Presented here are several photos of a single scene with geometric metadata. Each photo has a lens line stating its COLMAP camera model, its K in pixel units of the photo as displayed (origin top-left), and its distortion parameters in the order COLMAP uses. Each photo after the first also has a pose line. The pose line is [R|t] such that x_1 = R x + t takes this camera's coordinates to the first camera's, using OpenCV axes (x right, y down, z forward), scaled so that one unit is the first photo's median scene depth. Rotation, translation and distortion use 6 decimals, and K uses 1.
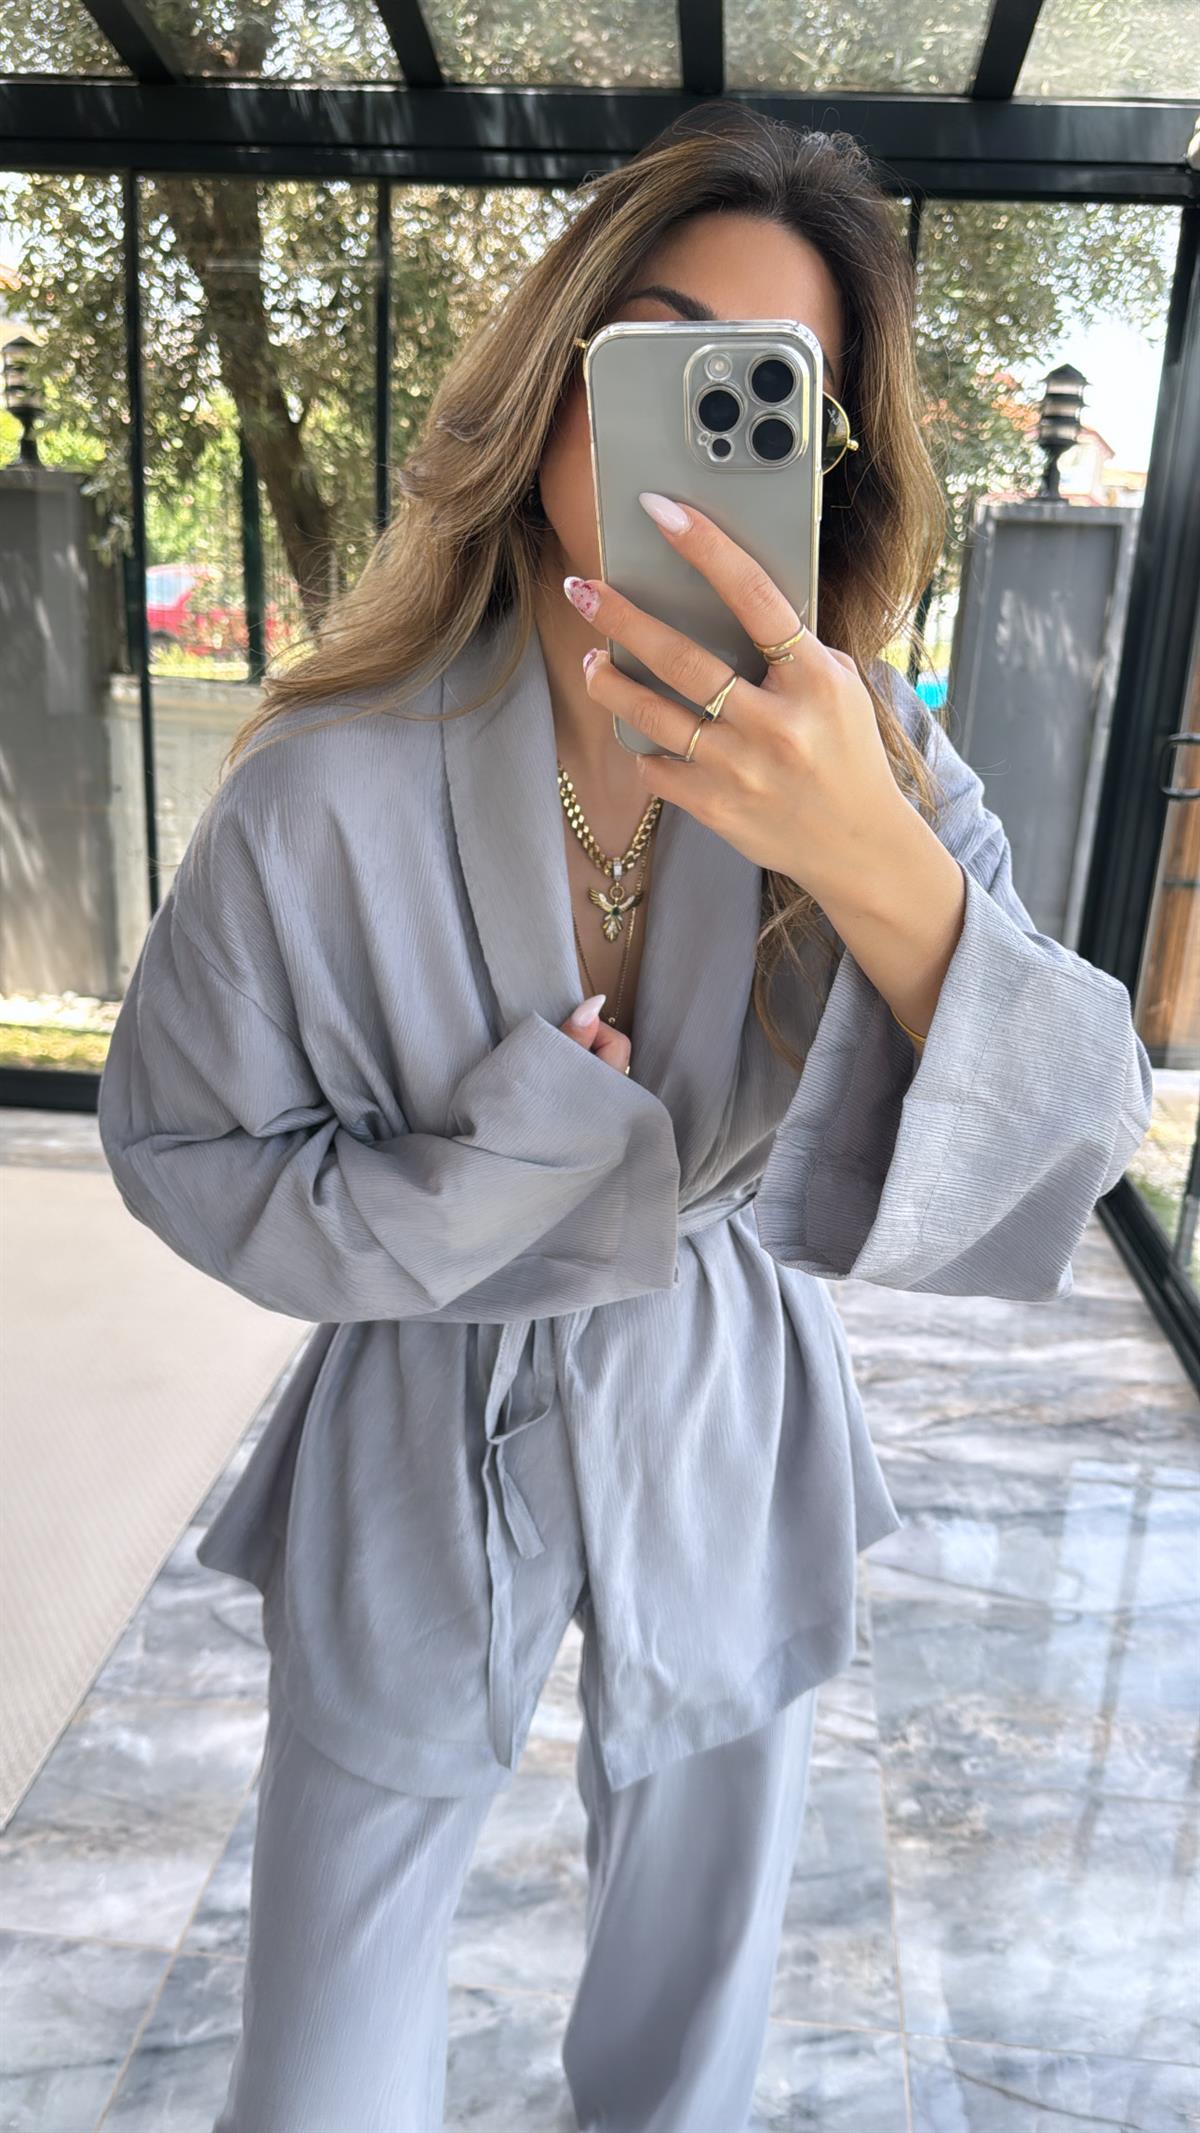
lens RADIAL K [[1483.6, 0, 611.0], [0, 1483.6, 1061.9], [0, 0, 1]] dist [-0.005686, -0.027622]
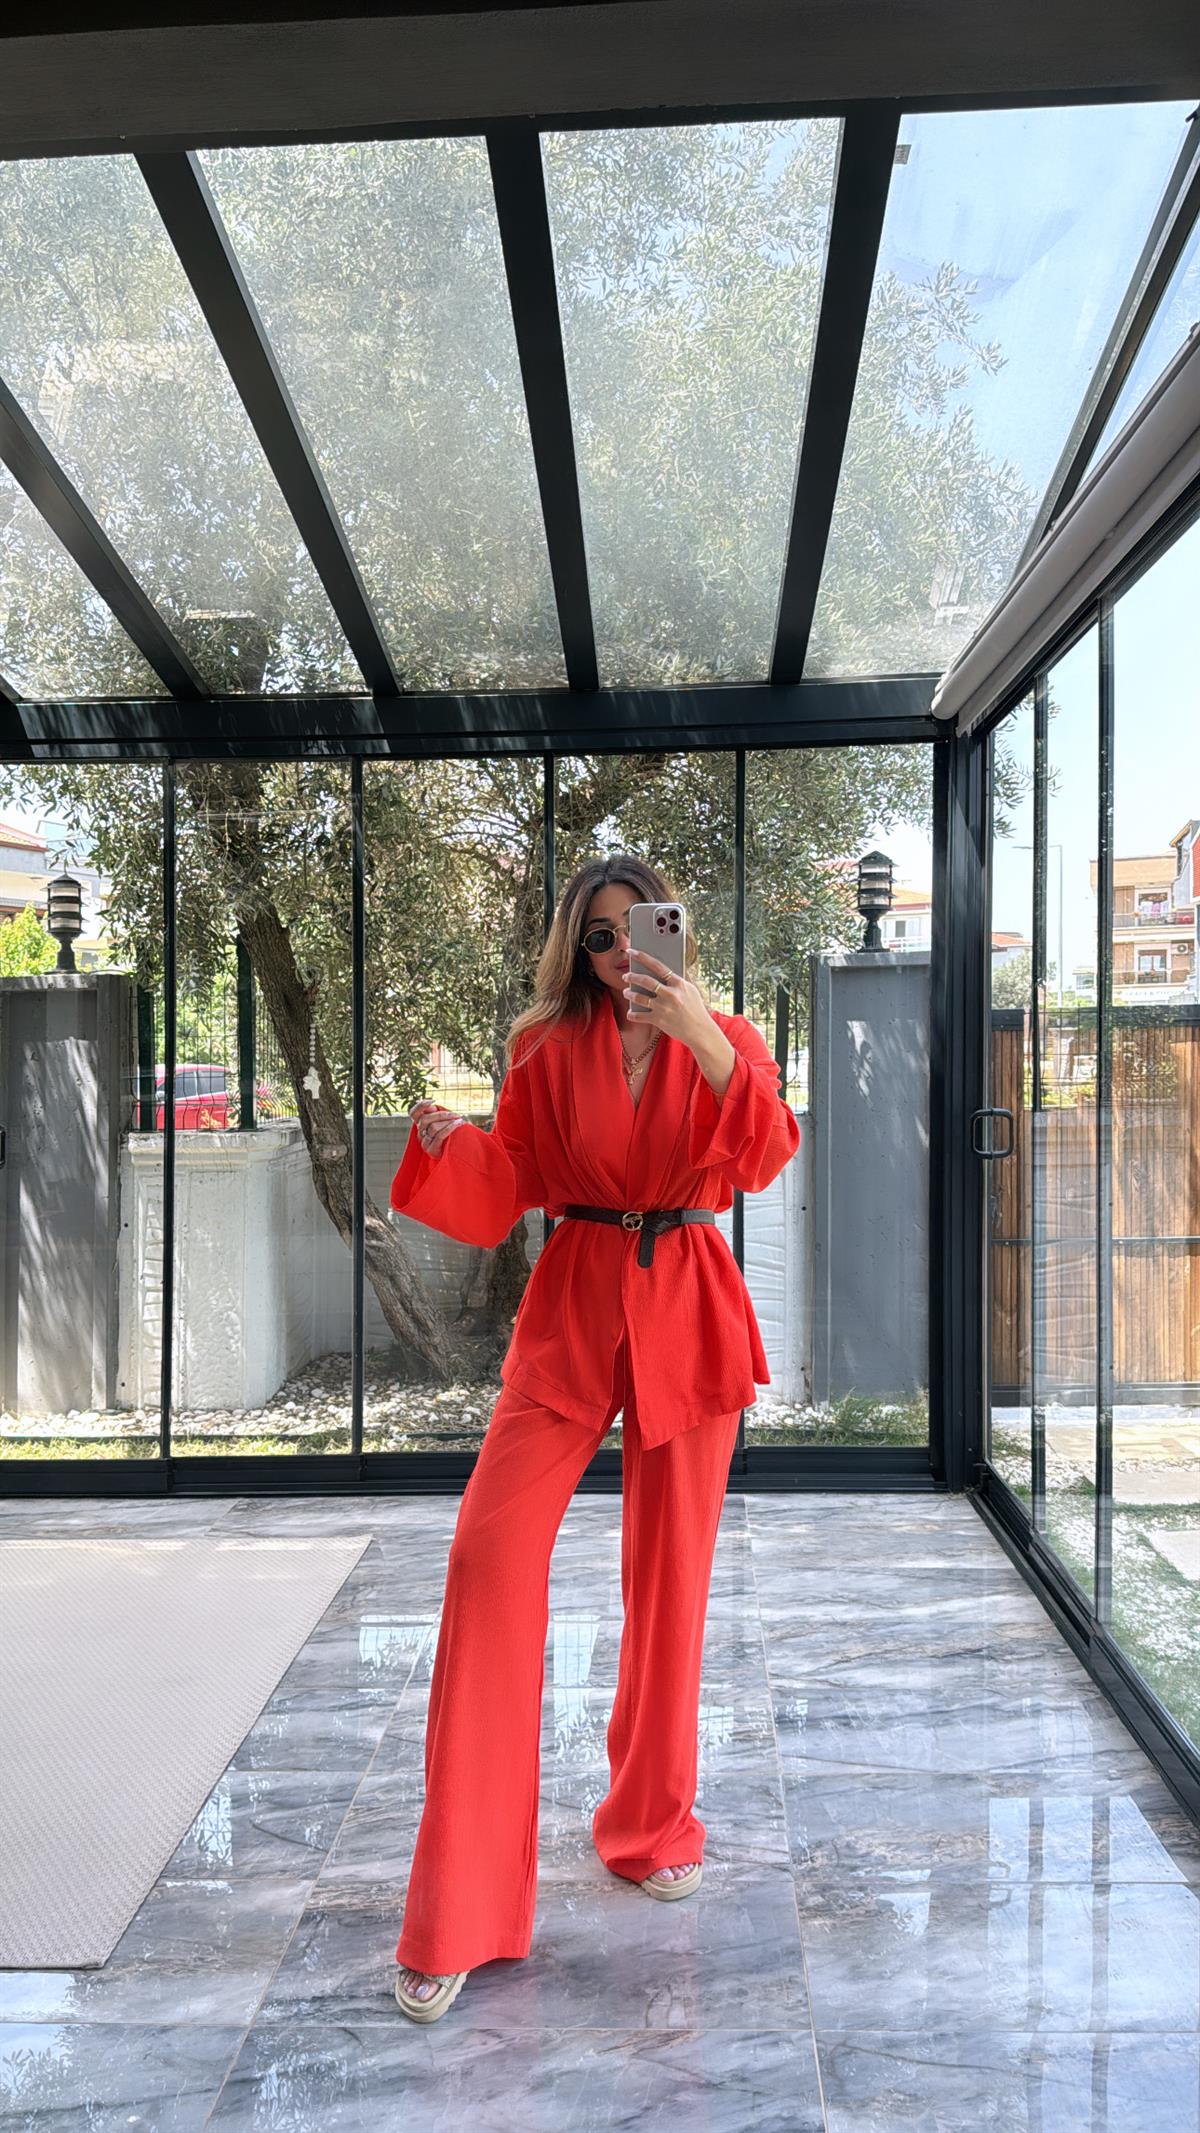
lens RADIAL K [[1468.8, 0, 582.7], [0, 1468.8, 1106.2], [0, 0, 1]] dist [-0.006700, -0.032473]
pose [[0.997757, -0.060388, 0.028889, 0.003407], [0.066013, 0.959238, -0.274782, 0.107852], [-0.011118, 0.276073, 0.961072, -0.238841]]
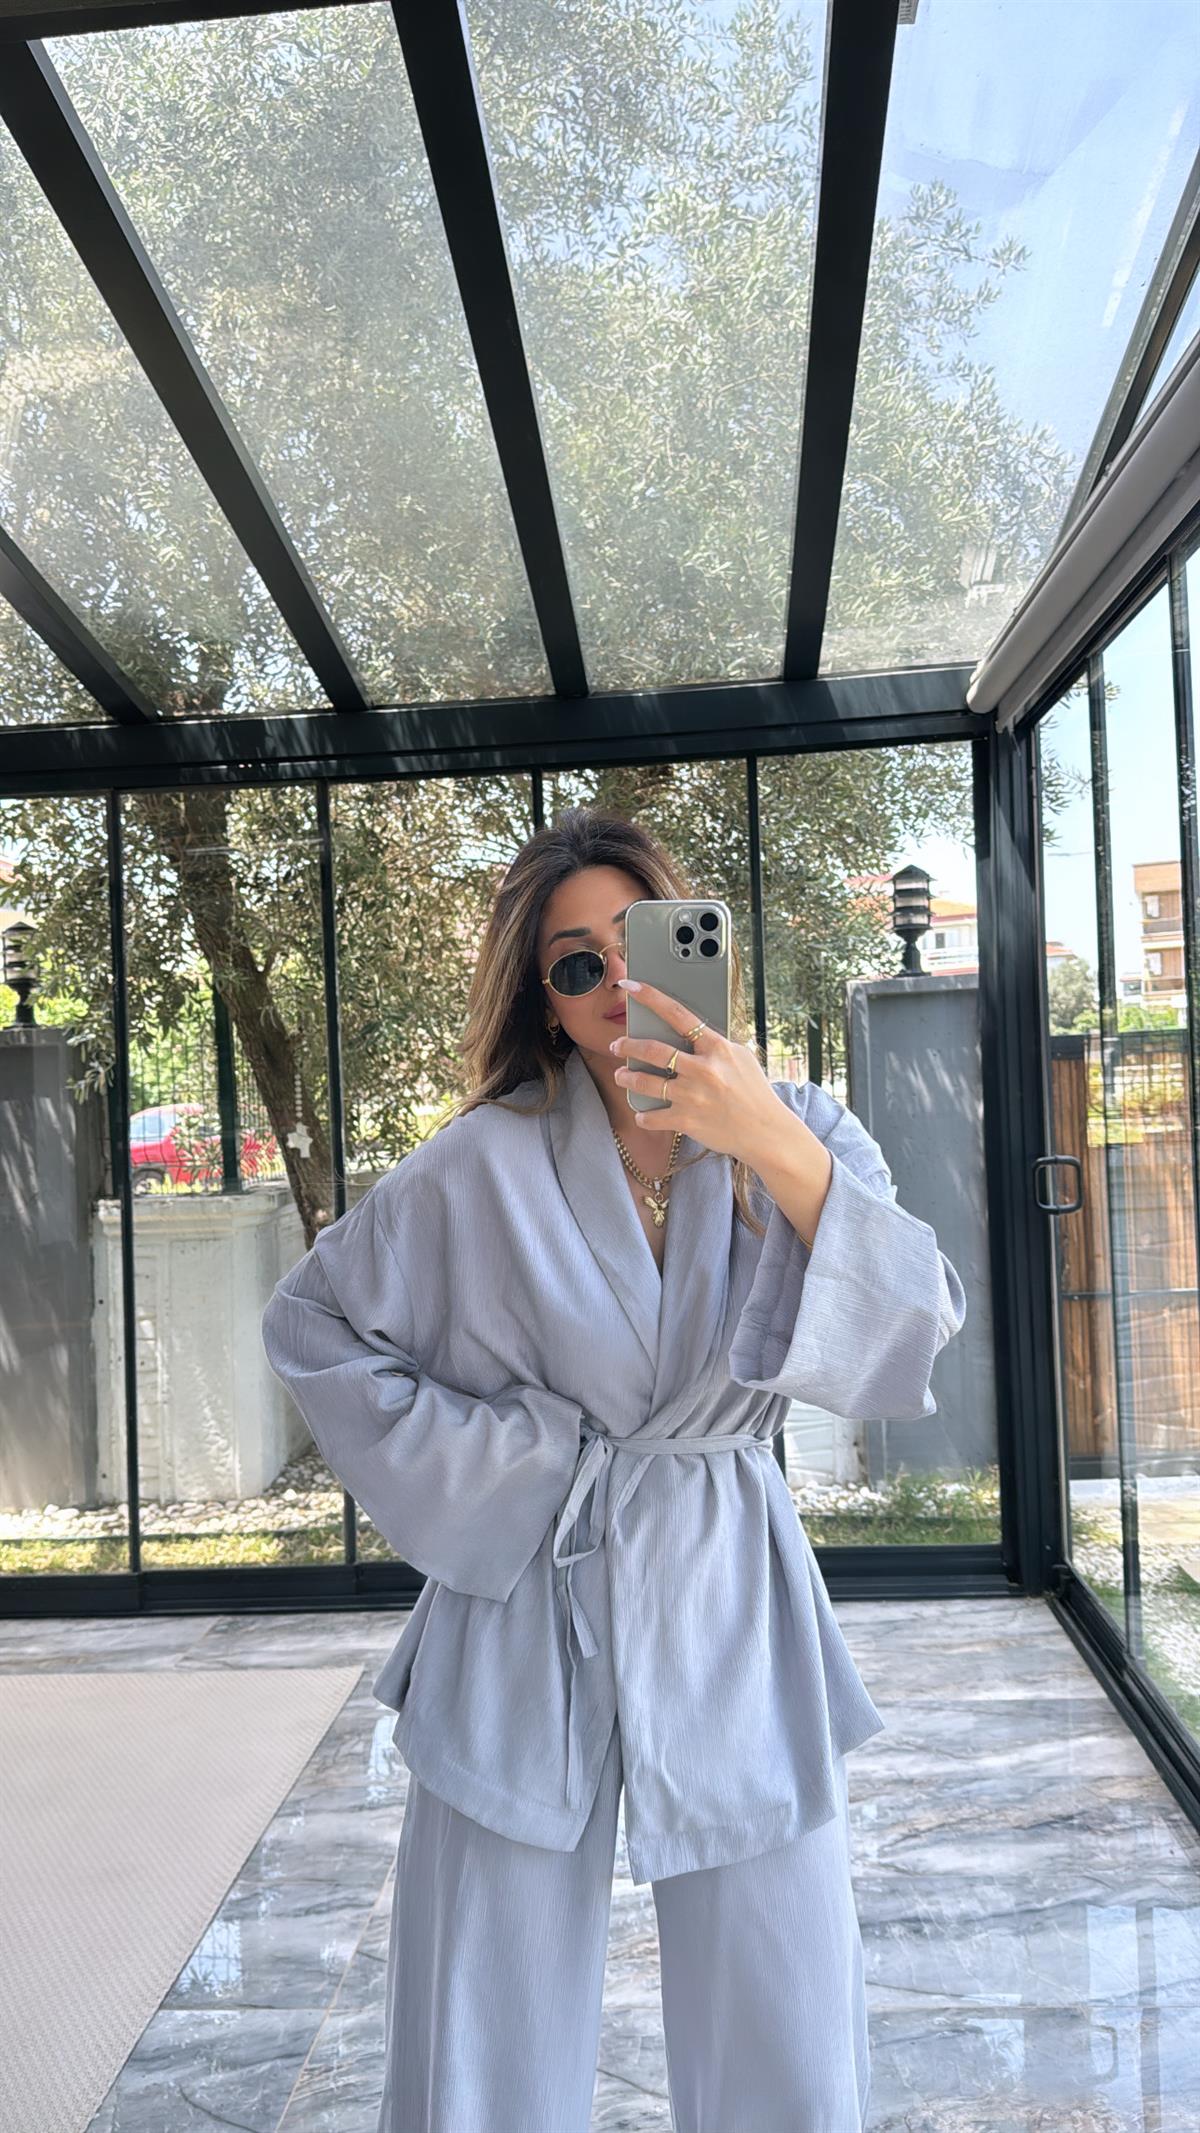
lens RADIAL K [[1483.6, 0, 611.0], [0, 1483.6, 1061.9], [0, 0, 1]] dist [-0.005686, -0.027622]
pose [[0.995499, -0.092038, 0.022586, 0.040650], [0.094428, 0.943146, -0.318684, 0.042006], [0.008029, 0.319383, 0.947592, -0.104327]]
